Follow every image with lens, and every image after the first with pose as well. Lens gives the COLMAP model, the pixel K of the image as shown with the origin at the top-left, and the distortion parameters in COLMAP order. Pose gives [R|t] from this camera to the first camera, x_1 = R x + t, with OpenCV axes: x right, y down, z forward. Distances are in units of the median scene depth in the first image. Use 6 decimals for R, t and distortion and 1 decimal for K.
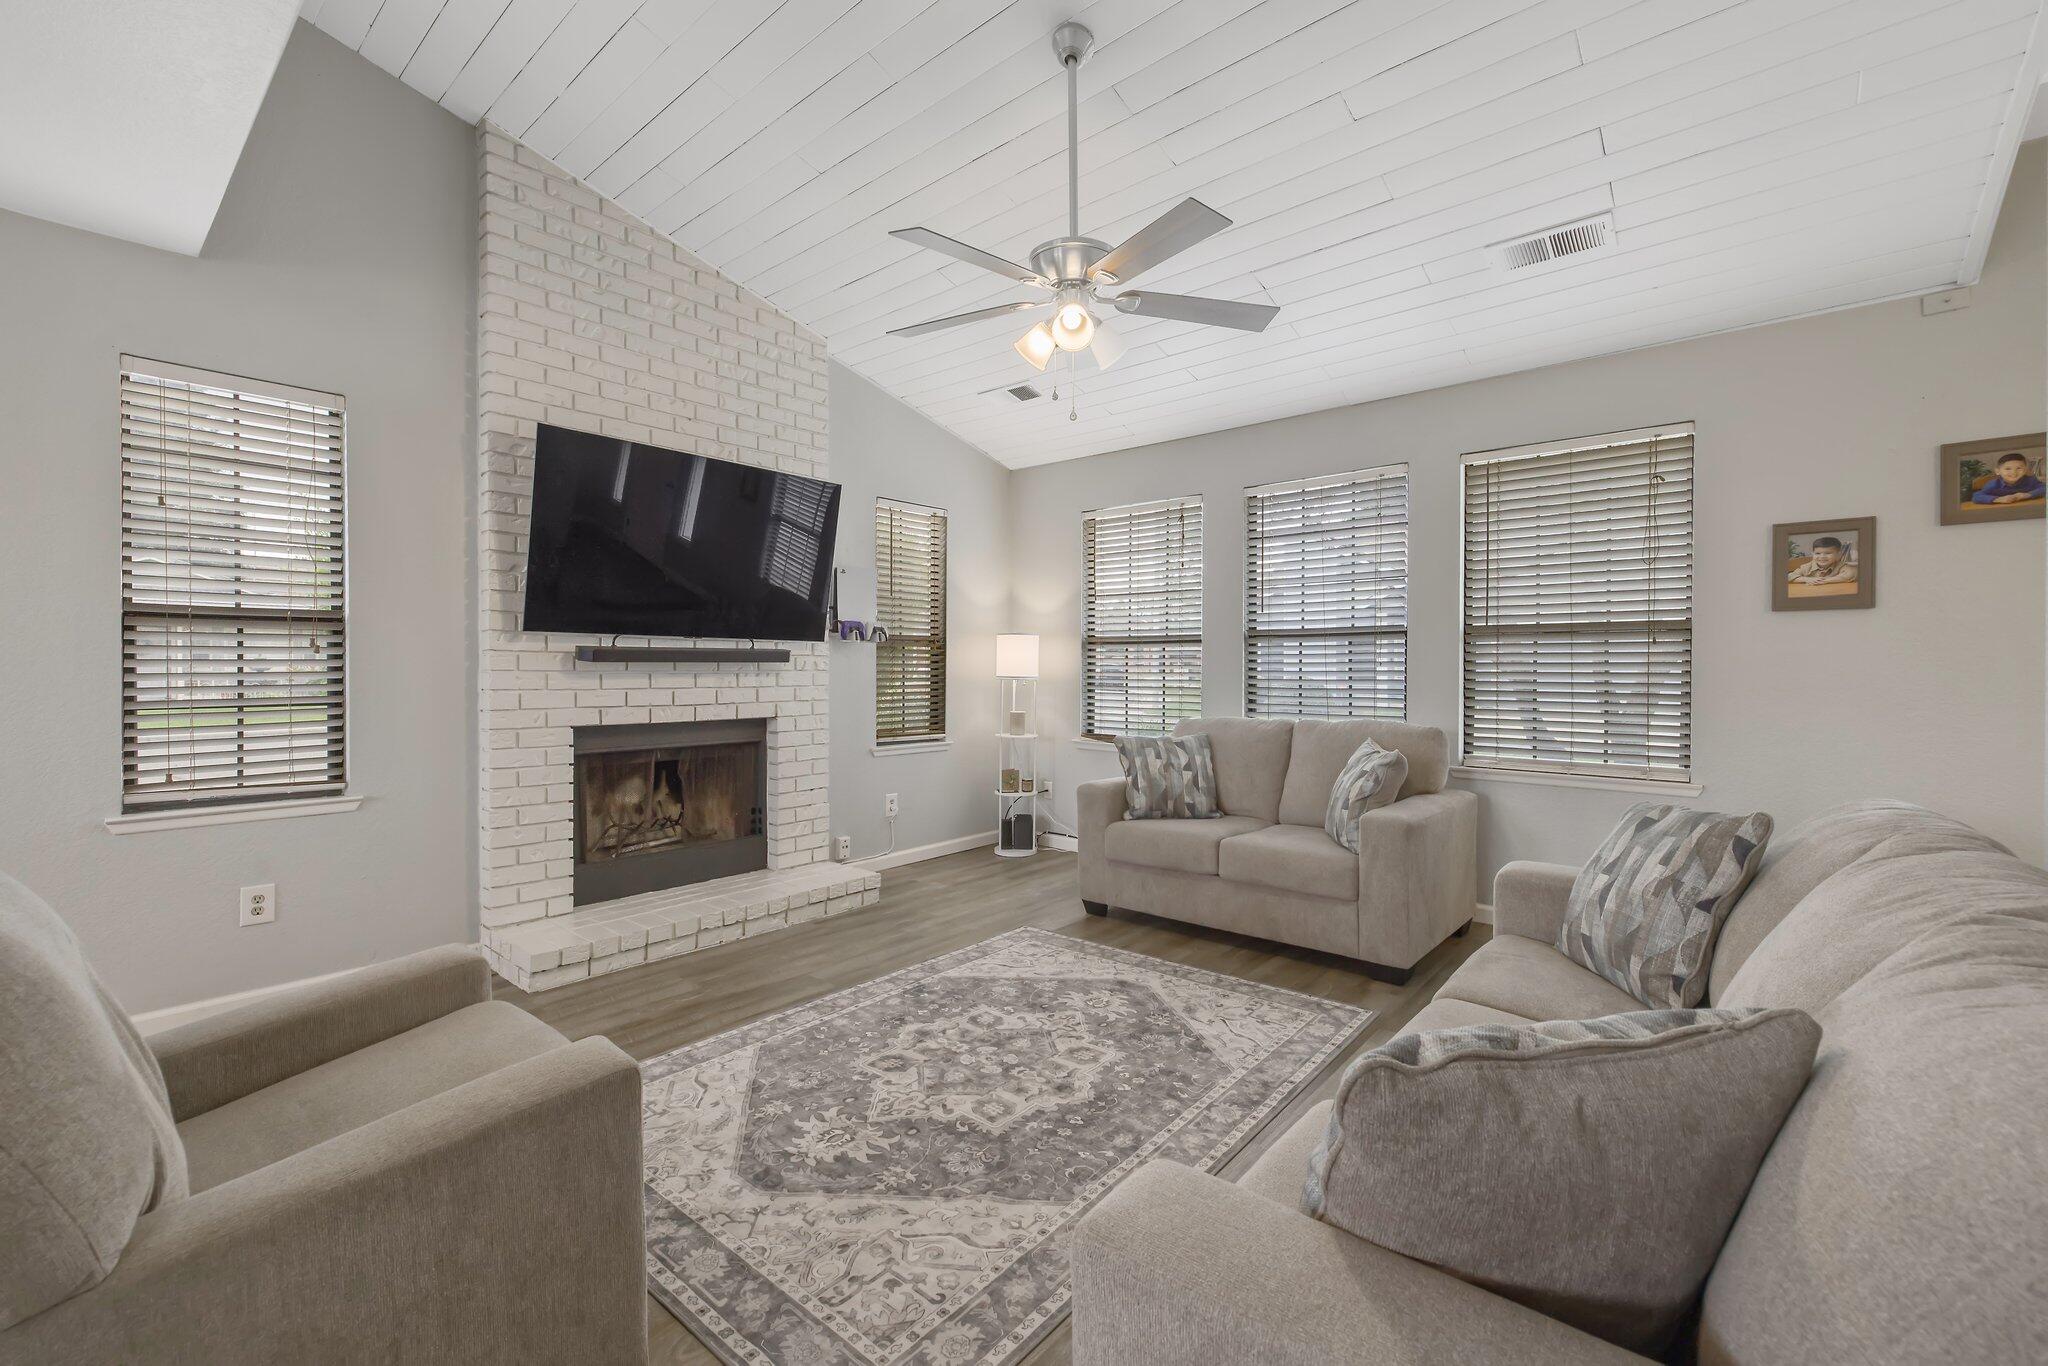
lens RADIAL K [[858.2, 0, 1021.2], [0, 858.2, 680.0], [0, 0, 1]] dist [0.001874, -0.000953]
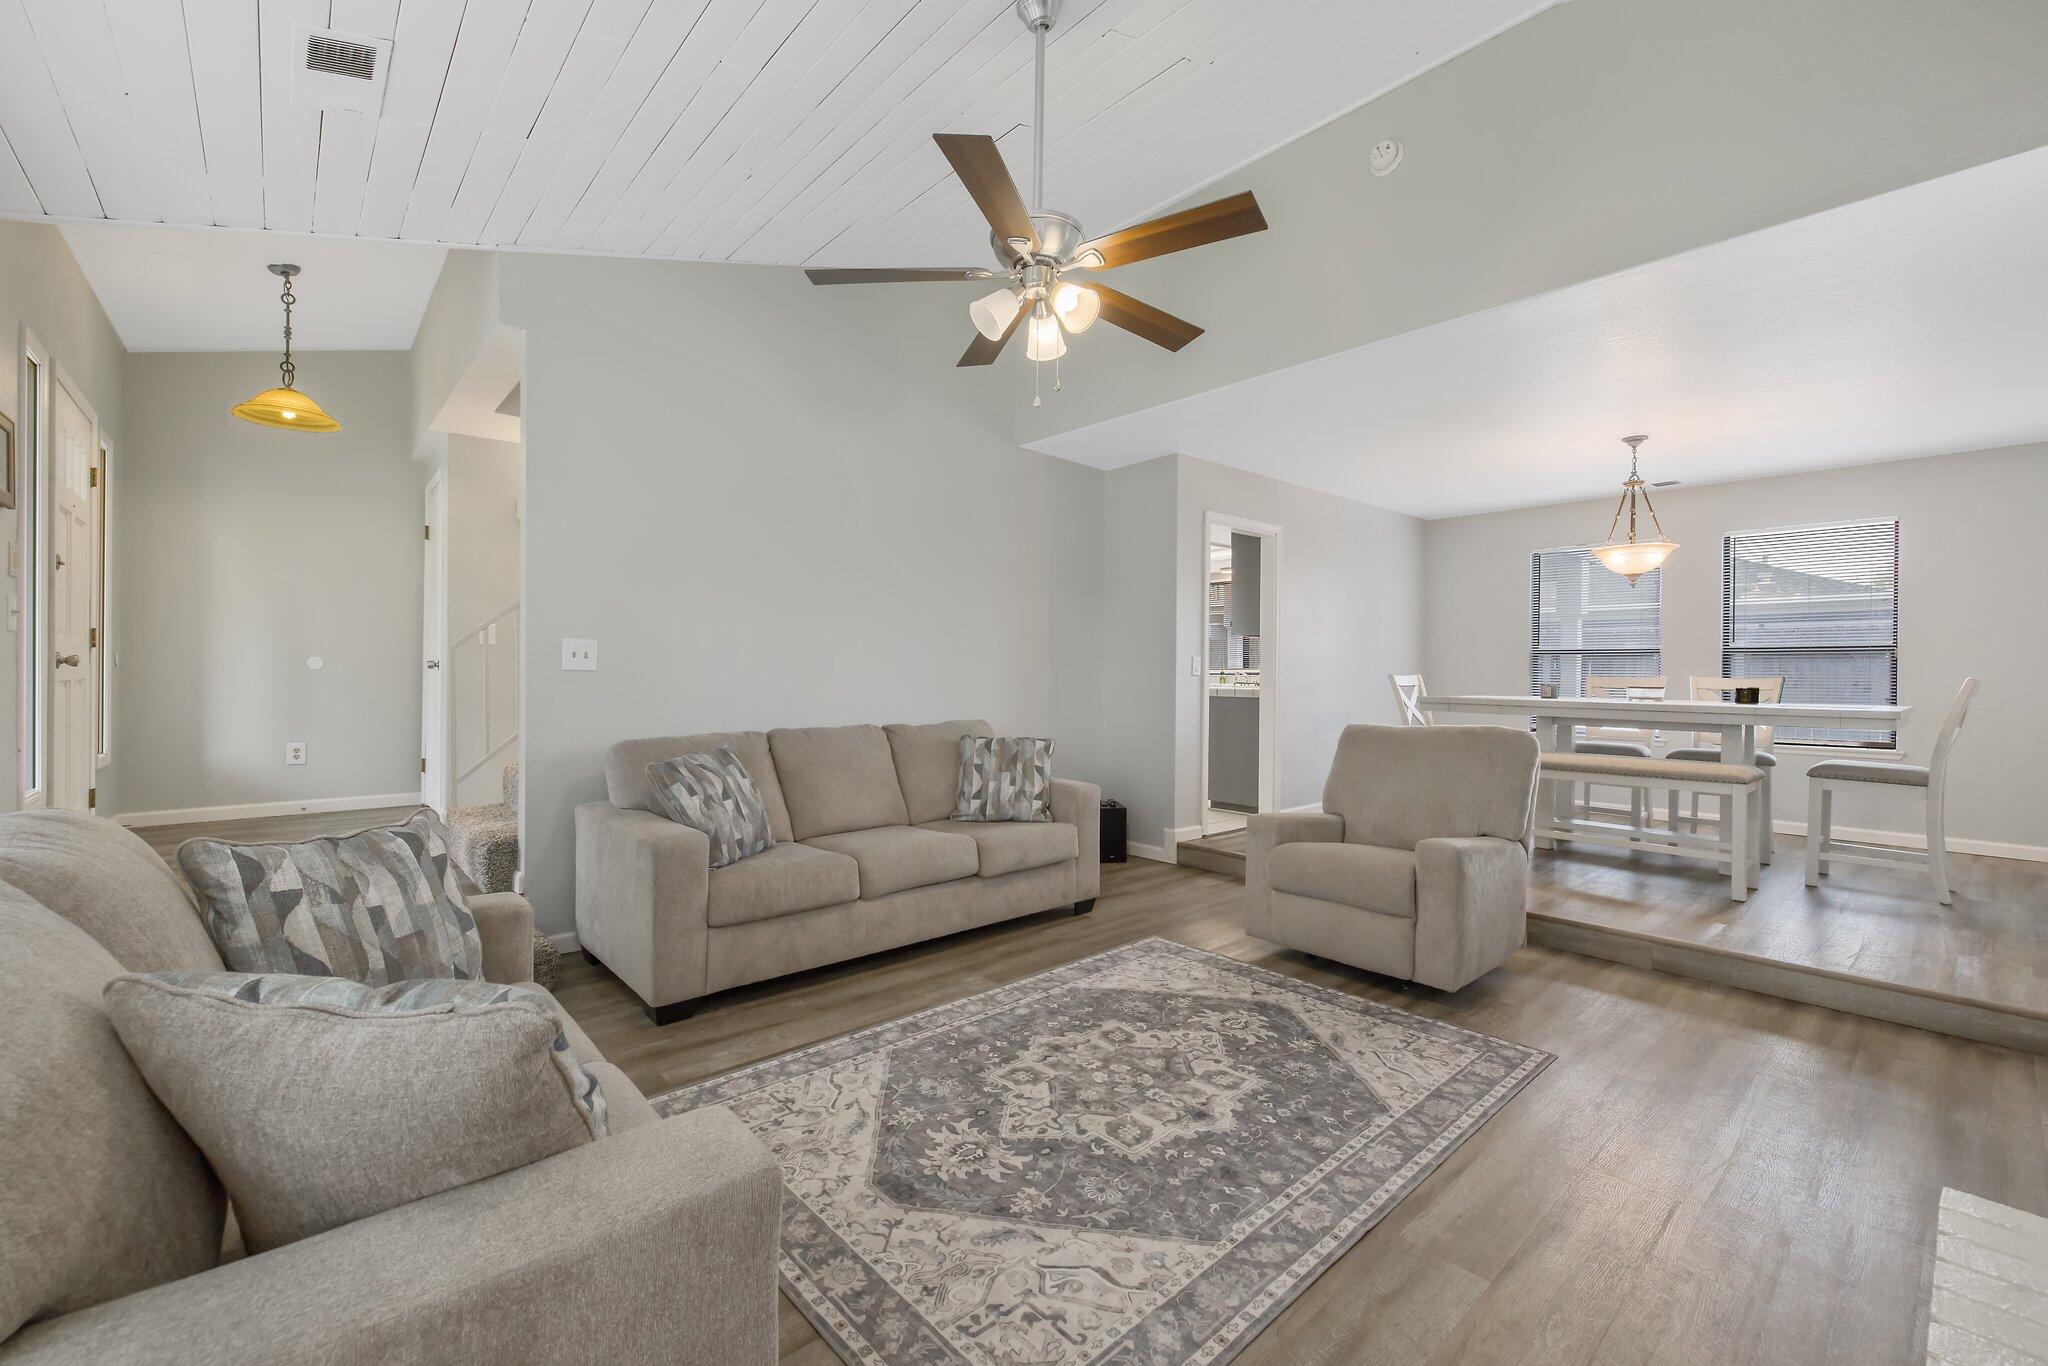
lens RADIAL K [[858.2, 0, 1027.9], [0, 858.2, 672.8], [0, 0, 1]] dist [0.001874, -0.000953]
pose [[-0.991657, -0.007342, 0.128693, -0.041462], [-0.005415, 0.999868, 0.015313, -0.021474], [-0.128788, 0.014489, -0.991566, 1.550375]]
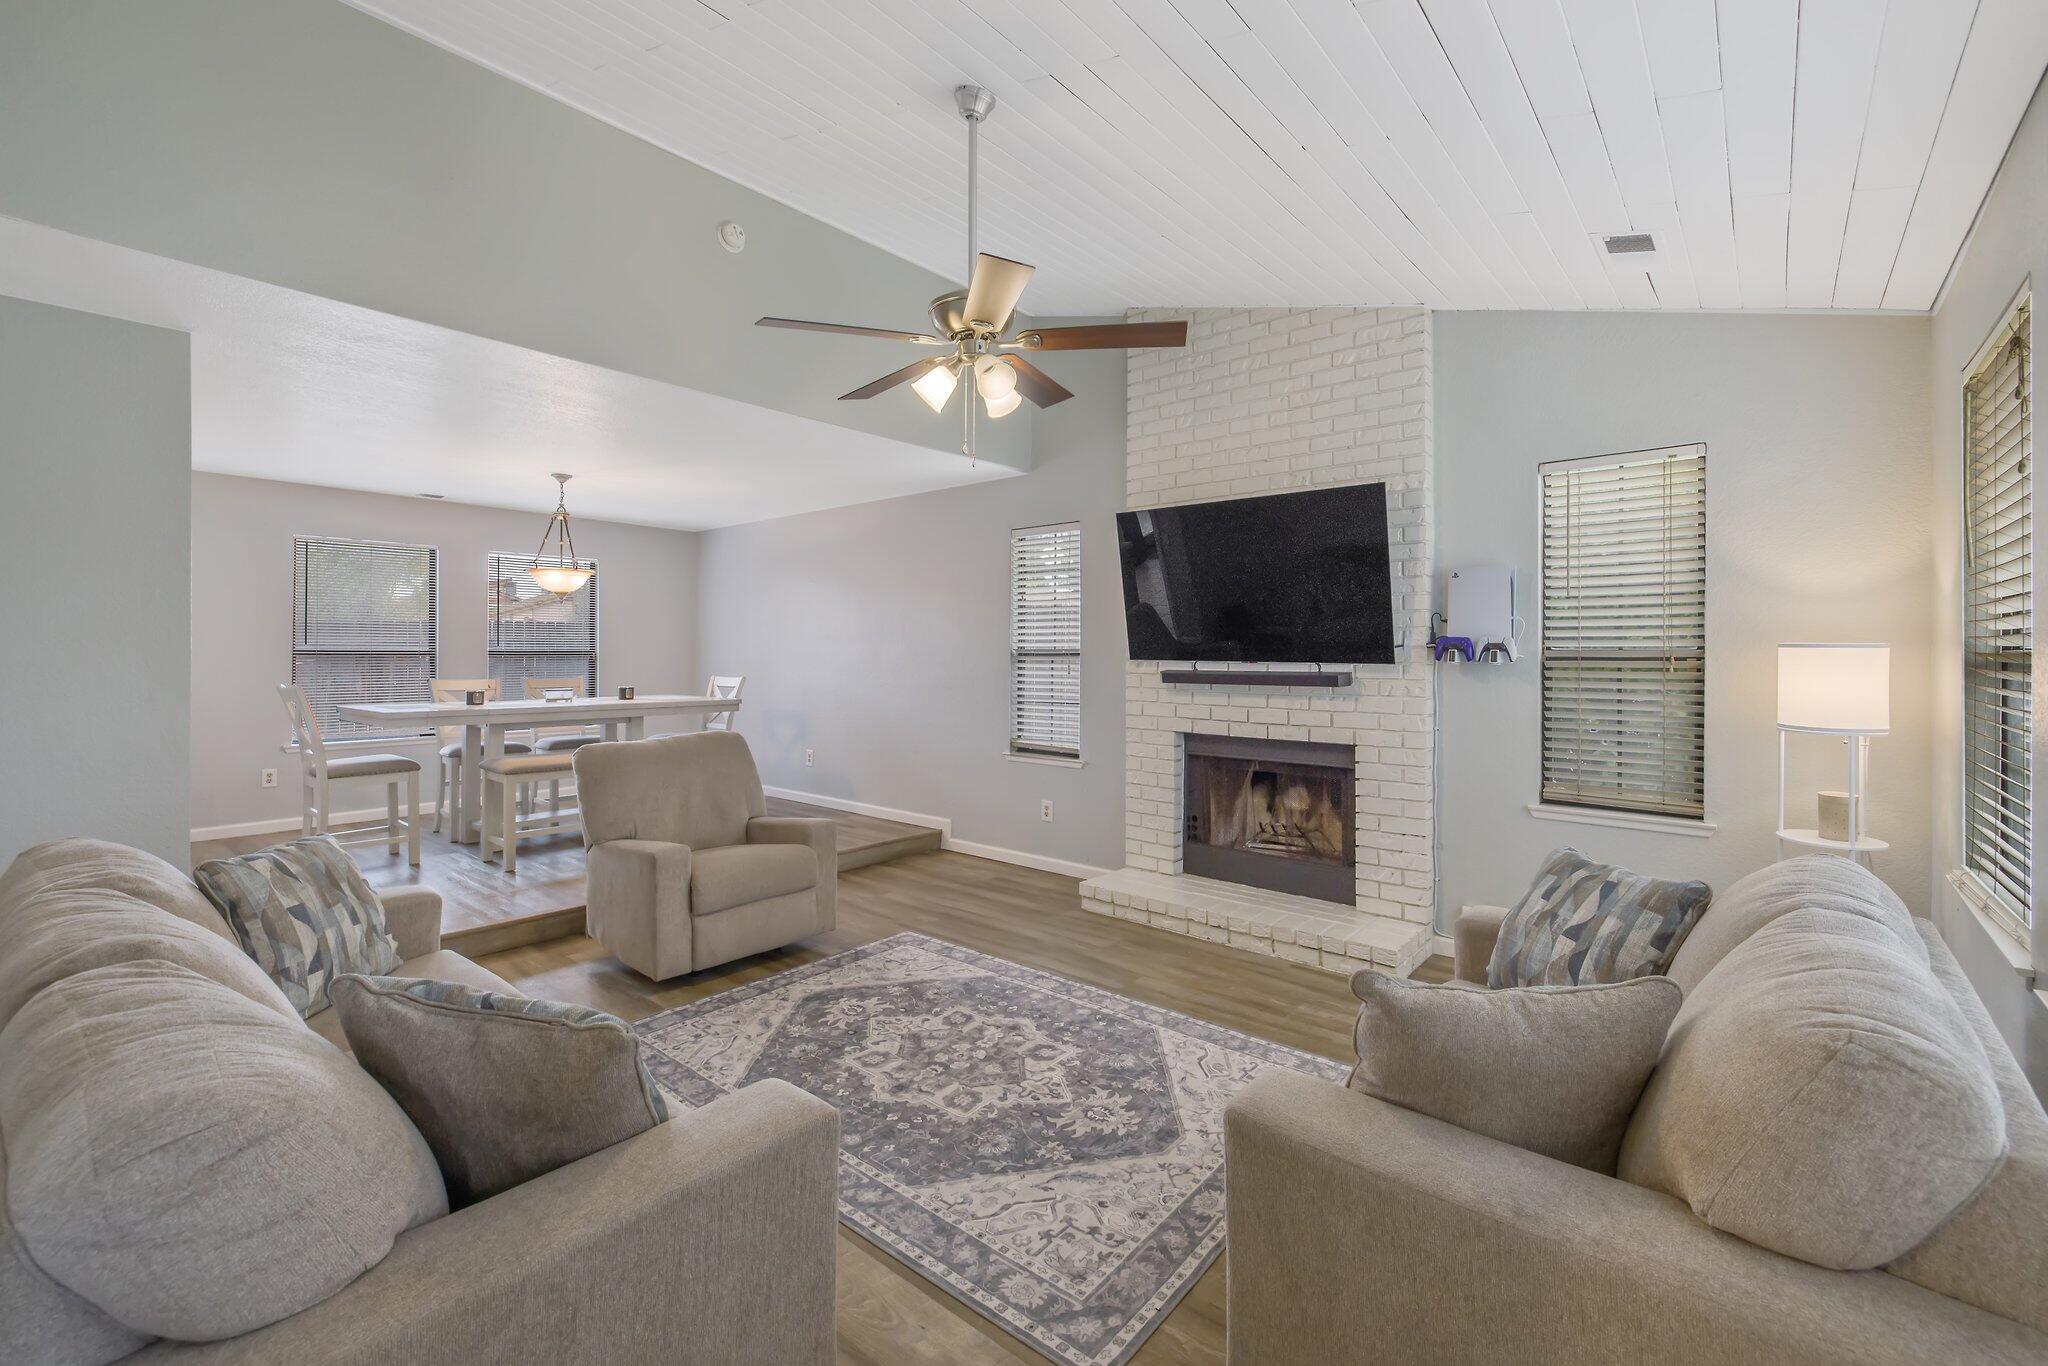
lens RADIAL K [[858.2, 0, 1026.1], [0, 858.2, 657.0], [0, 0, 1]] dist [0.001874, -0.000953]
pose [[0.006906, 0.006512, -0.999955, 0.860251], [-0.013206, 0.999892, 0.006420, -0.071950], [0.999889, 0.013161, 0.006991, 0.846633]]
